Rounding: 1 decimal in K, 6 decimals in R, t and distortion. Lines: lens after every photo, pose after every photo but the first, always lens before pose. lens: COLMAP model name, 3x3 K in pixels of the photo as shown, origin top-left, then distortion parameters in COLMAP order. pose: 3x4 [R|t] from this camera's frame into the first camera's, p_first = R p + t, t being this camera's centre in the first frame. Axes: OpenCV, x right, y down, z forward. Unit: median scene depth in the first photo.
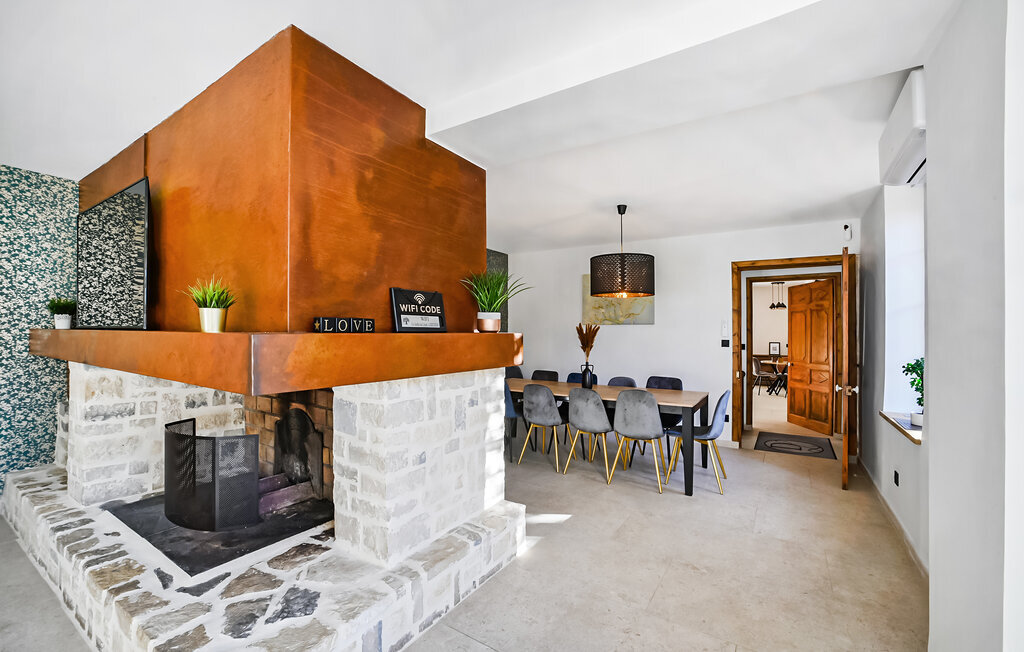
lens RADIAL K [[436.8, 0, 512.0], [0, 436.8, 326.0], [0, 0, 1]] dist [-0.001829, 0.026974]
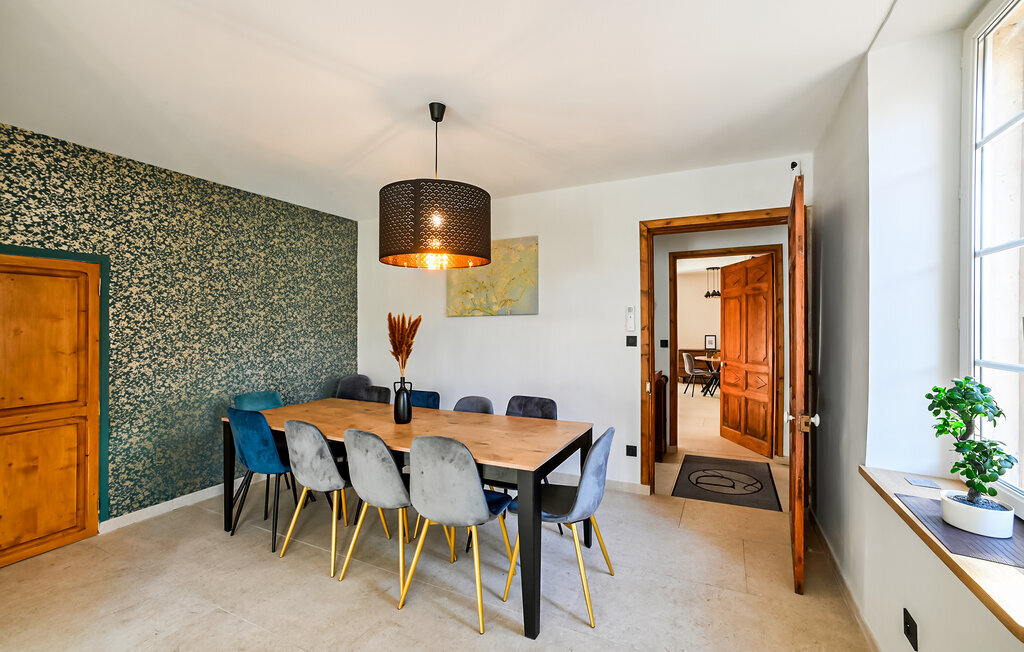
lens RADIAL K [[450.0, 0, 512.0], [0, 450.0, 326.0], [0, 0, 1]] dist [-0.025925, 0.038086]
pose [[0.993470, -0.011529, 0.113507, 0.222992], [0.010144, 0.999867, 0.012769, 0.005074], [-0.113639, -0.011534, 0.993455, 0.324791]]
